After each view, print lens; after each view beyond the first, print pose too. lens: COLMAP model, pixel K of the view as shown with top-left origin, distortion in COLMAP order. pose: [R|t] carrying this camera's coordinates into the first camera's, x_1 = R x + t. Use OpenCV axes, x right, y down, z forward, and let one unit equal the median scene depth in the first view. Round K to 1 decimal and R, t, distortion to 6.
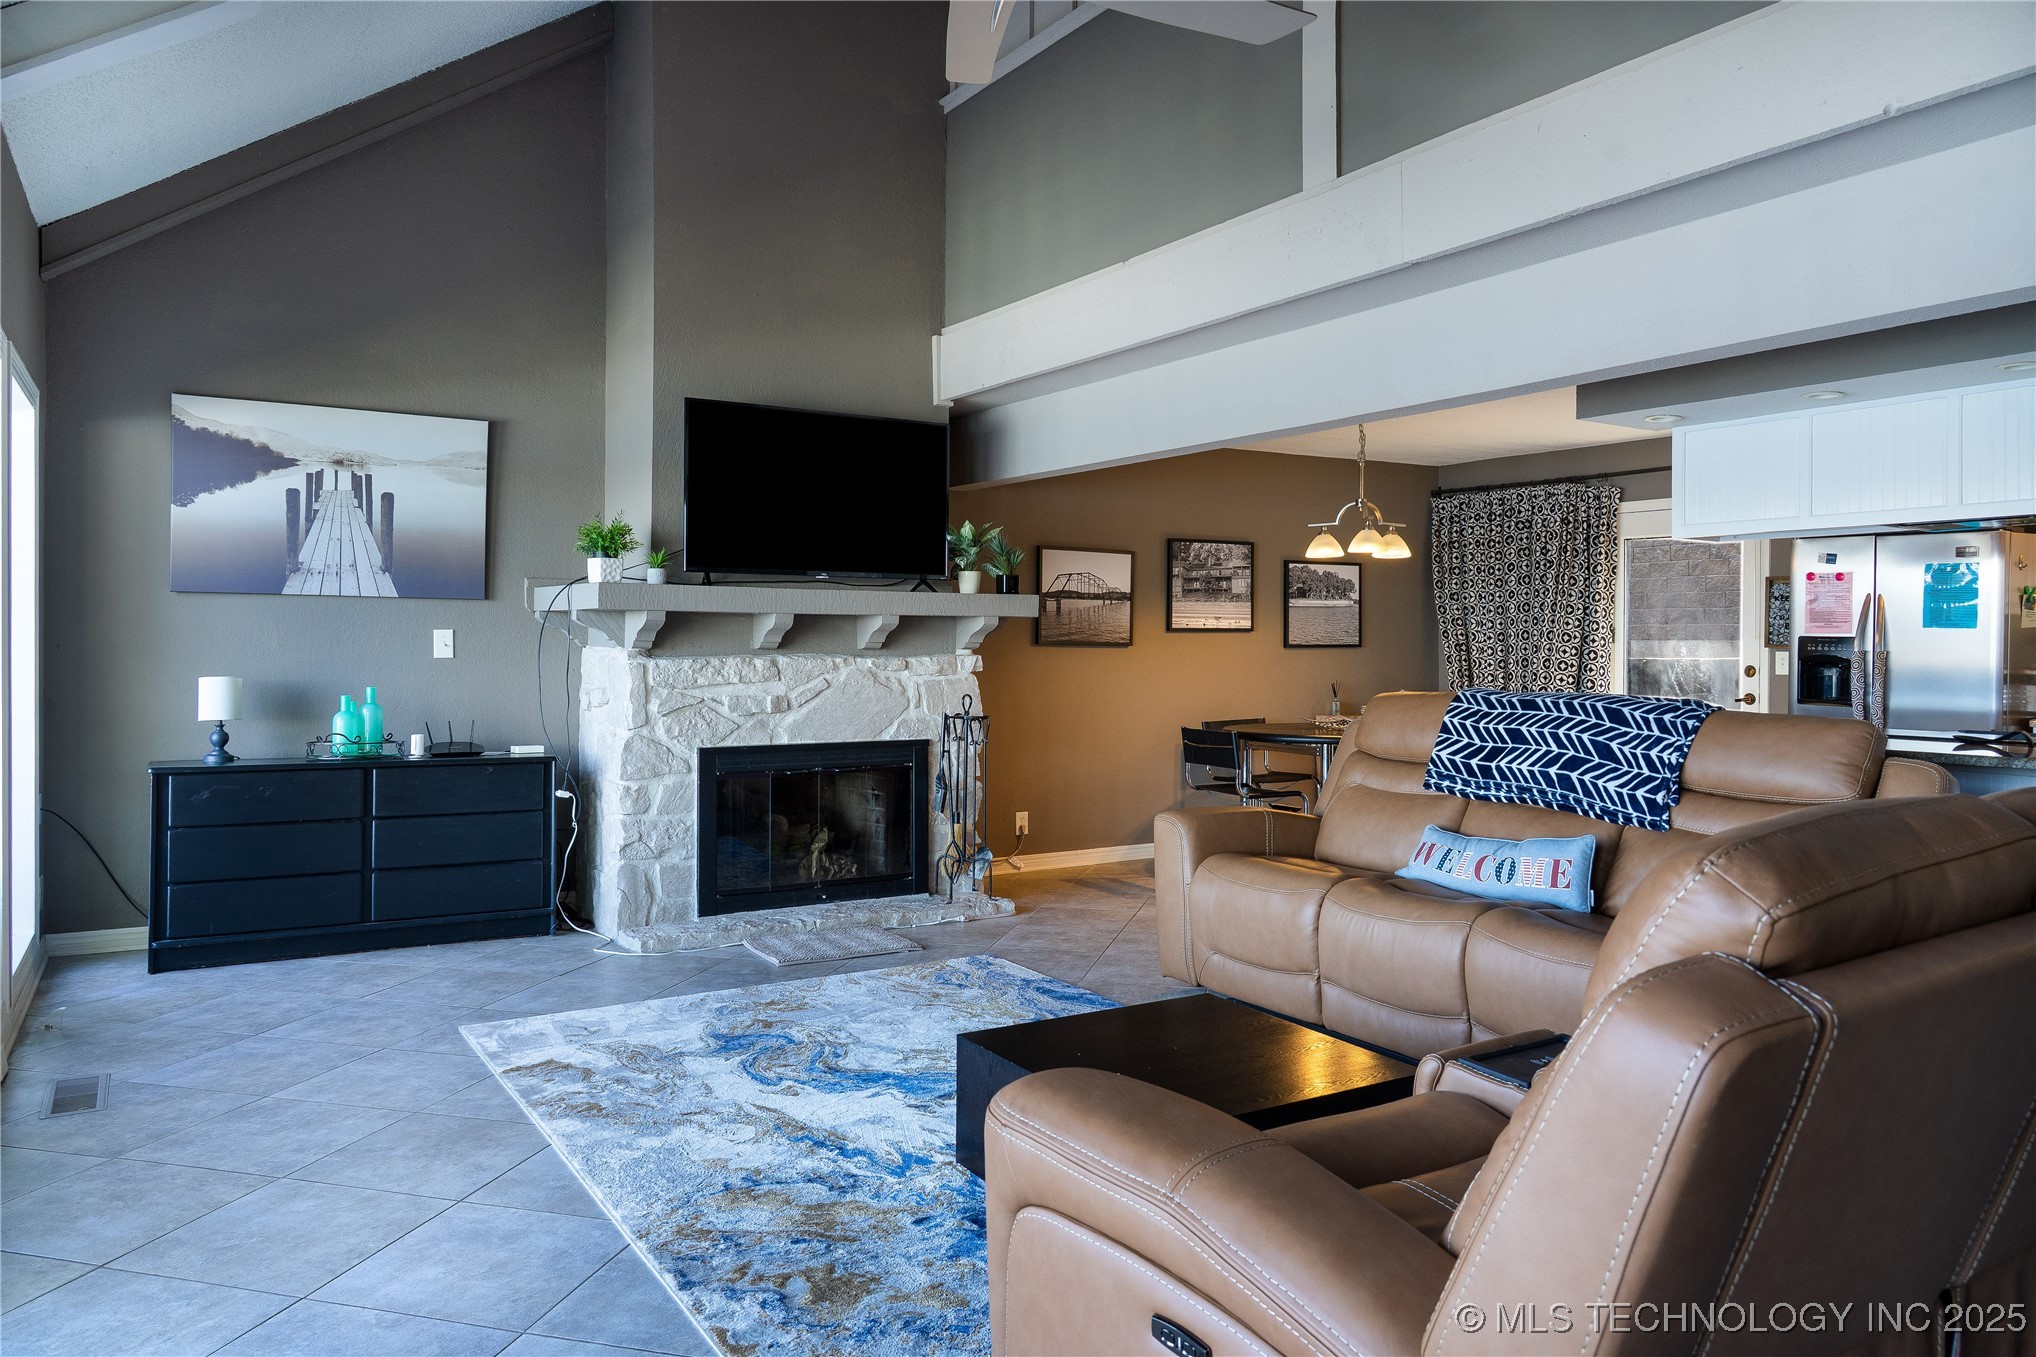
lens RADIAL K [[1379.0, 0, 1019.6], [0, 1379.0, 639.2], [0, 0, 1]] dist [0.000339, 0.001224]
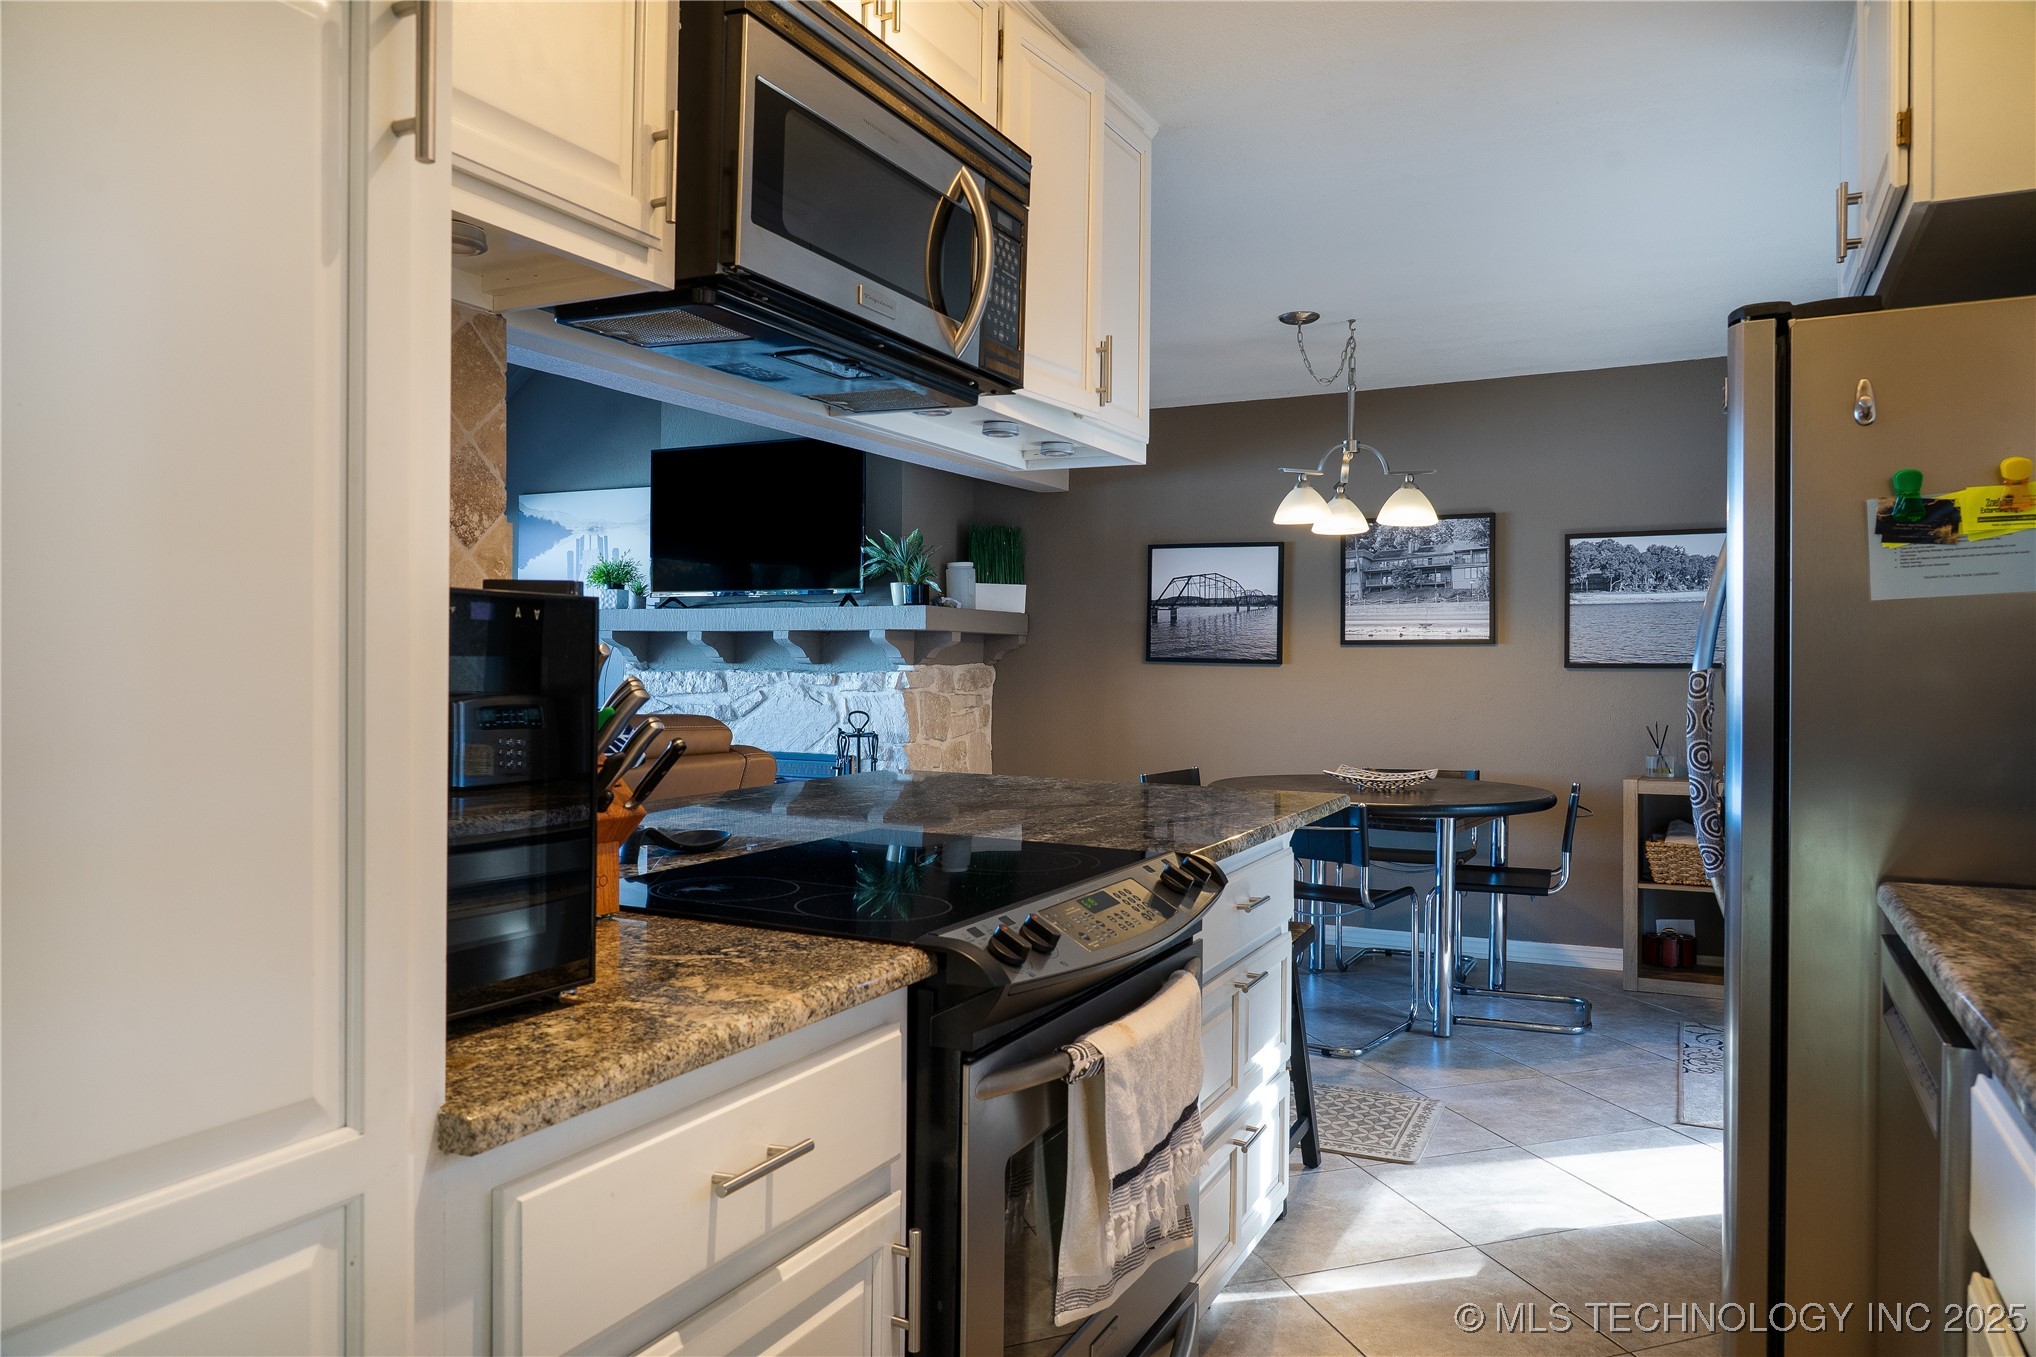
lens RADIAL K [[1388.3, 0, 1031.4], [0, 1388.3, 675.1], [0, 0, 1]] dist [0.001159, 0.002139]
pose [[0.517699, 0.008747, -0.855518, 0.665095], [-0.001210, 0.999954, 0.009491, 0.003947], [0.855562, -0.003878, 0.517686, 0.463812]]
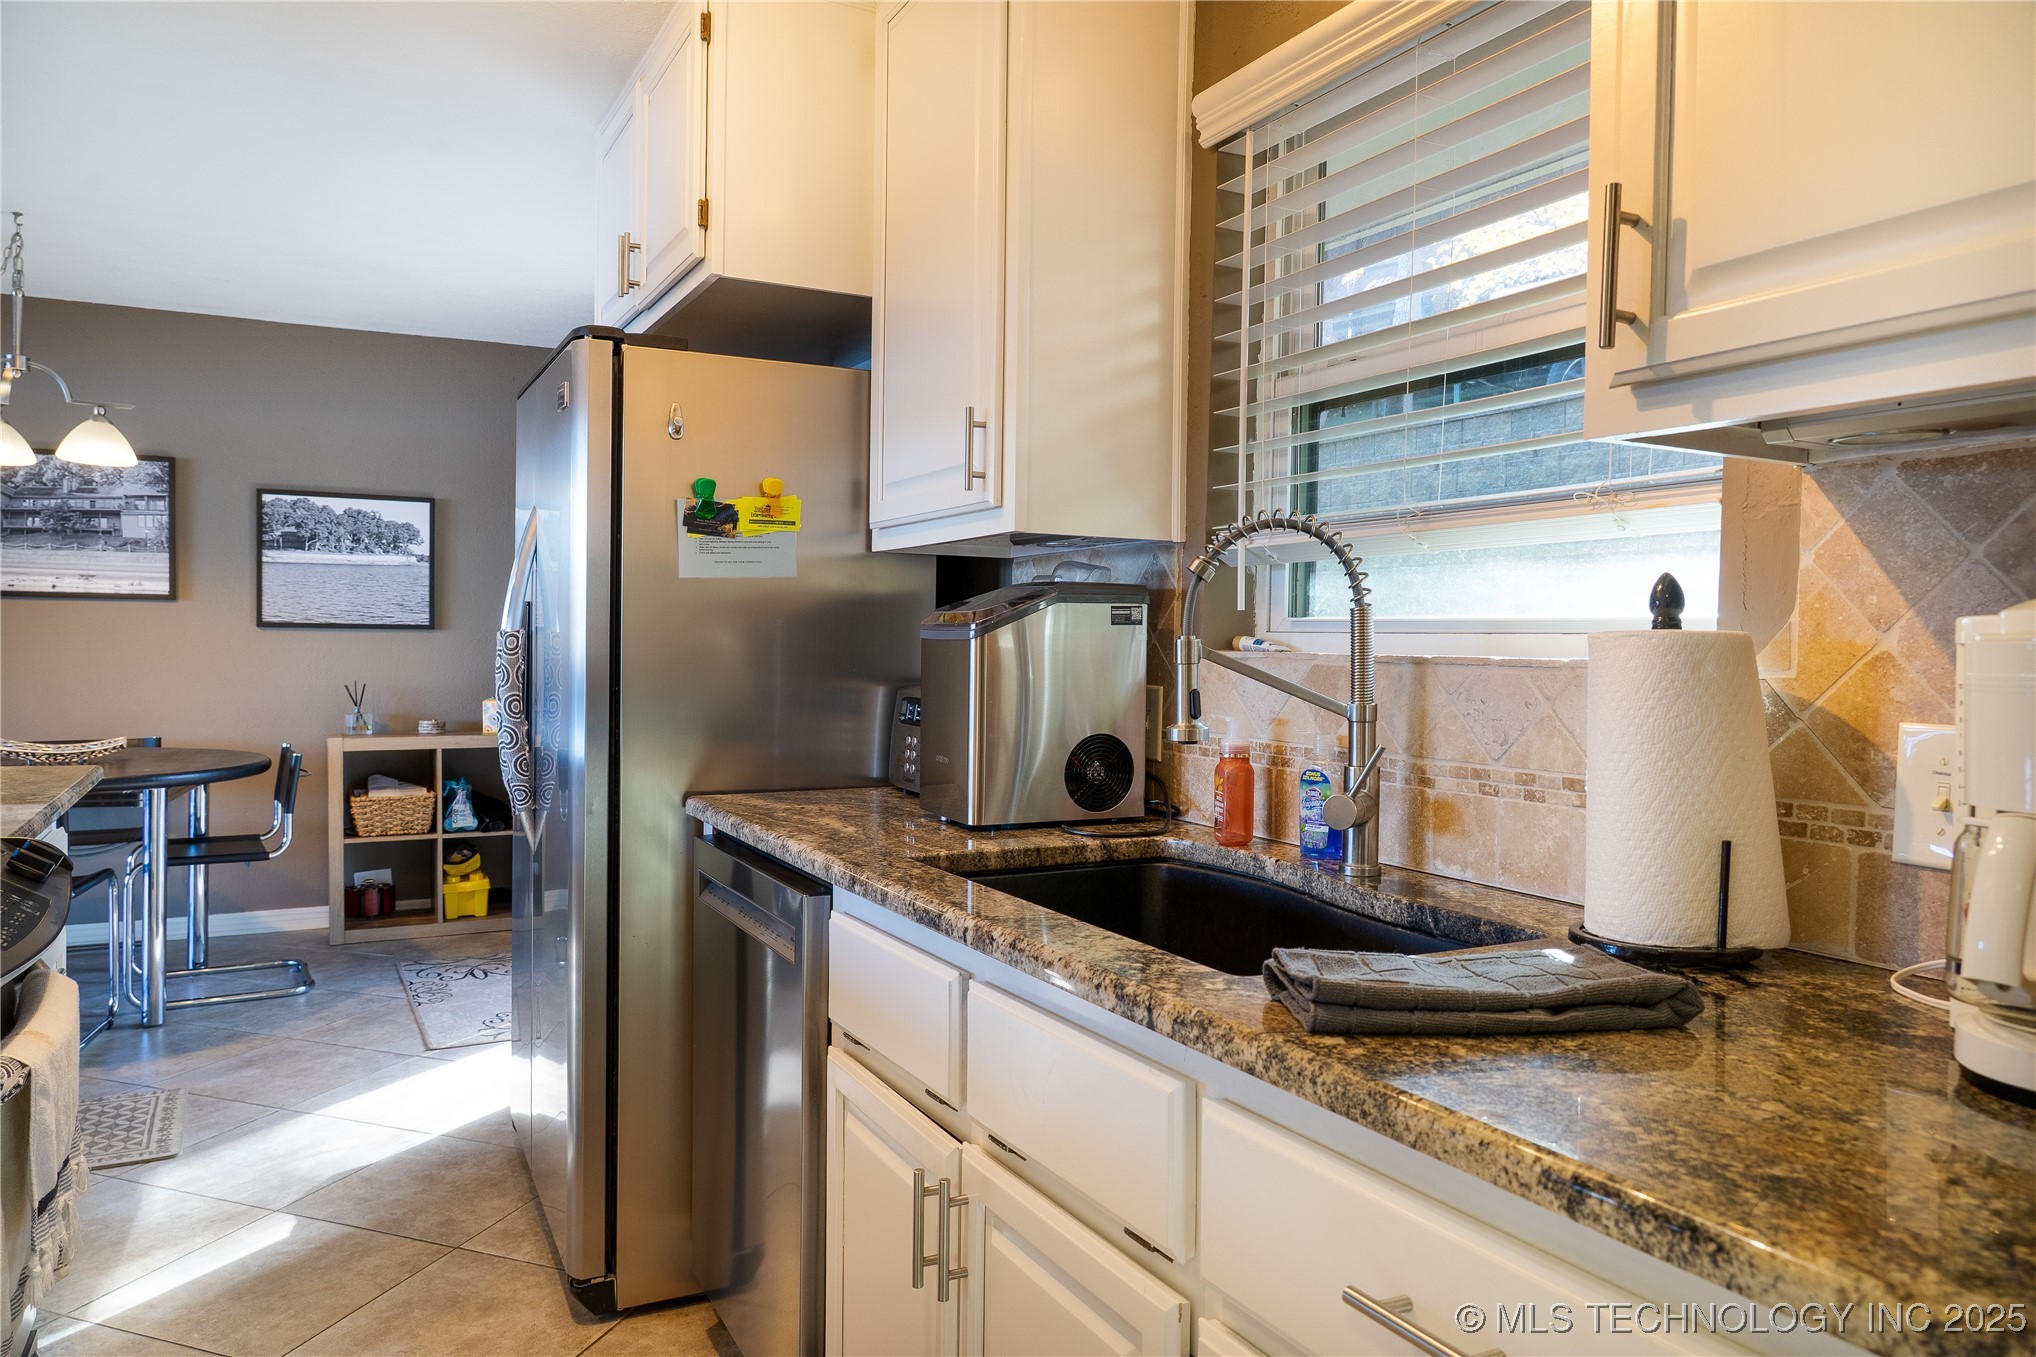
lens RADIAL K [[1388.3, 0, 1031.4], [0, 1388.3, 675.1], [0, 0, 1]] dist [0.001159, 0.002139]
pose [[0.996962, 0.018871, -0.075565, 0.633671], [-0.016795, 0.999466, 0.028020, 0.004795], [0.076053, -0.026666, 0.996747, 0.408774]]
